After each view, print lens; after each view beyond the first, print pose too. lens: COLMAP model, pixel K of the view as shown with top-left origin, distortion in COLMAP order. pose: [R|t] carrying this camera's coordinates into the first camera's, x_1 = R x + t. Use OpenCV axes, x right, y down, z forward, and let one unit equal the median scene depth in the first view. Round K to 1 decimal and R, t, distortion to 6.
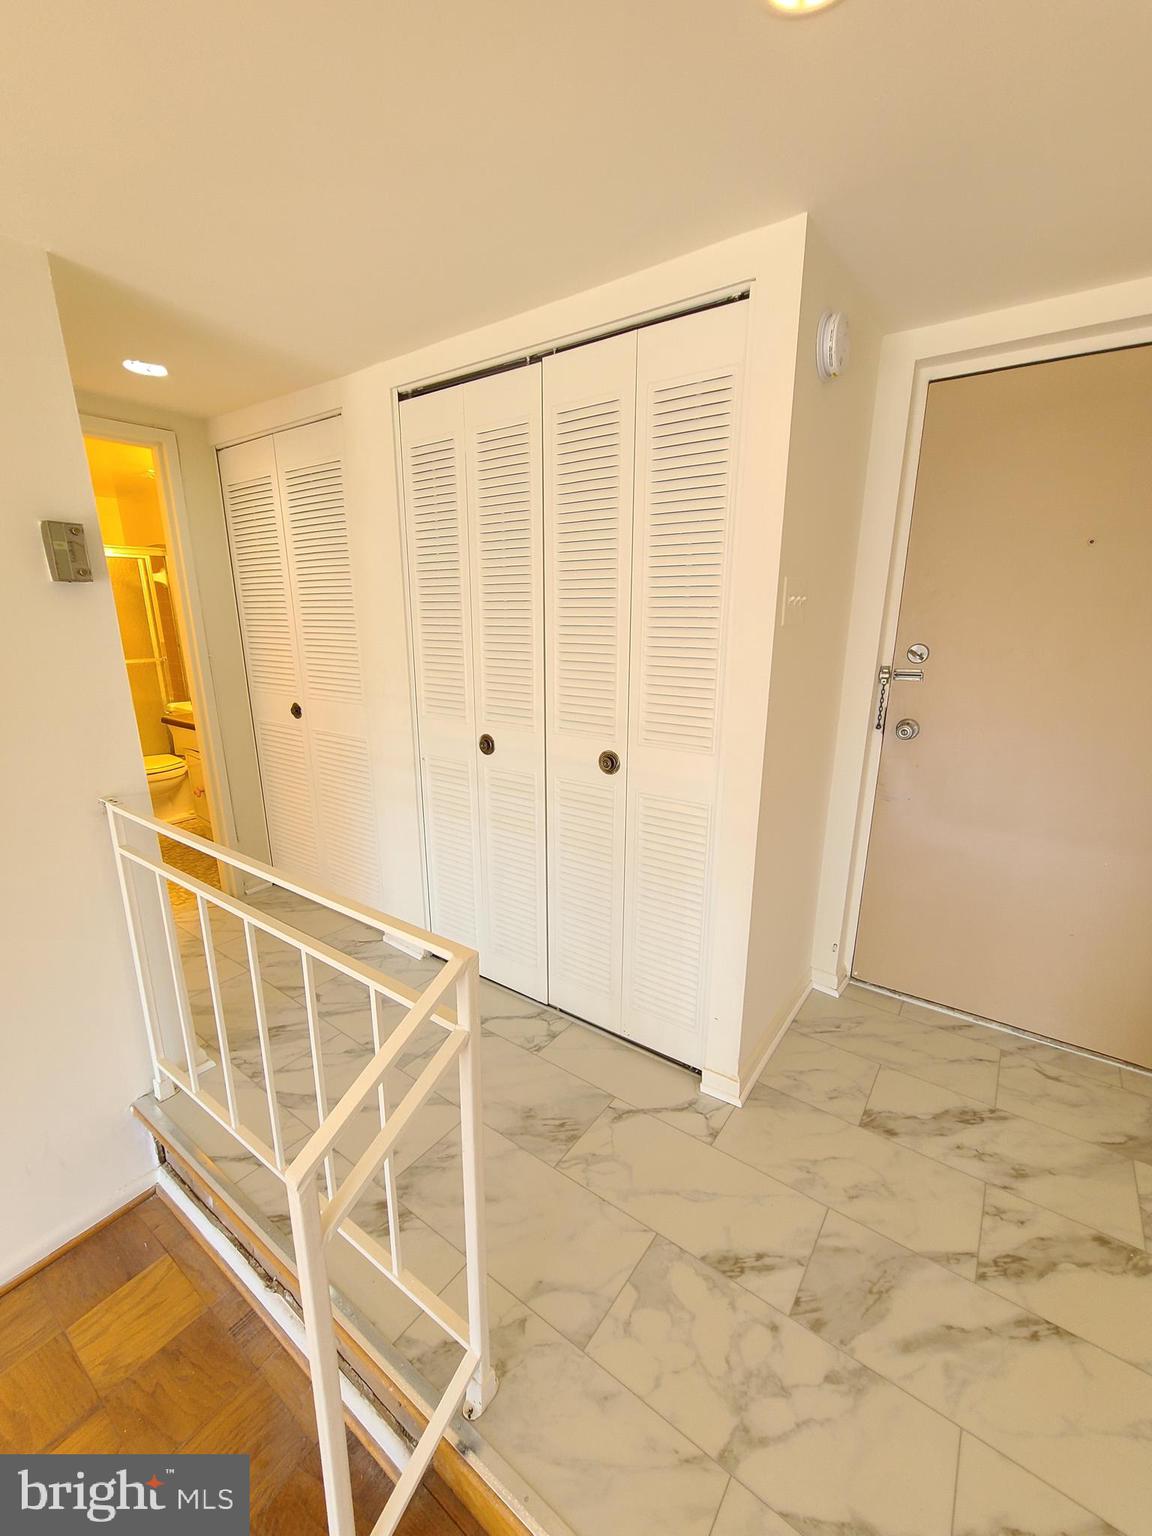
lens RADIAL K [[635.7, 0, 574.8], [0, 635.7, 773.7], [0, 0, 1]] dist [-0.003162, 0.002997]
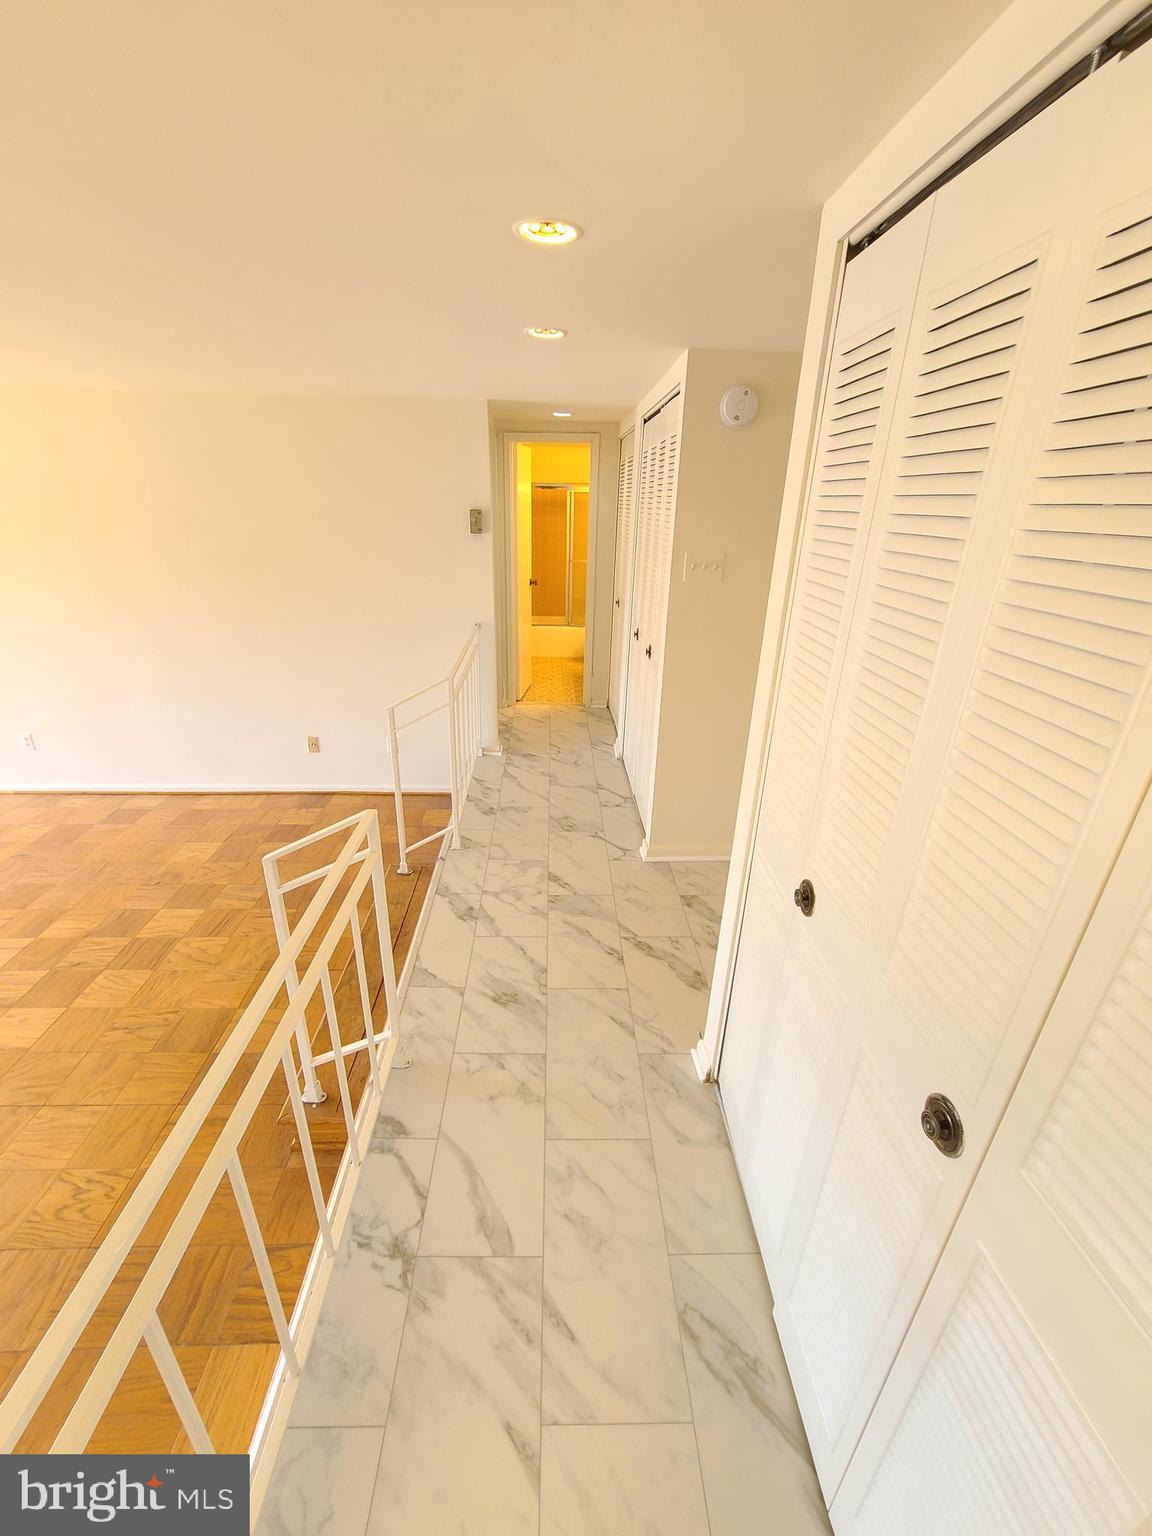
lens RADIAL K [[635.7, 0, 567.6], [0, 635.7, 774.7], [0, 0, 1]] dist [-0.003162, 0.002997]
pose [[0.605165, 0.329656, -0.724640, 1.744000], [-0.221498, 0.944018, 0.244478, -0.104124], [0.764666, 0.012557, 0.644304, -0.373689]]
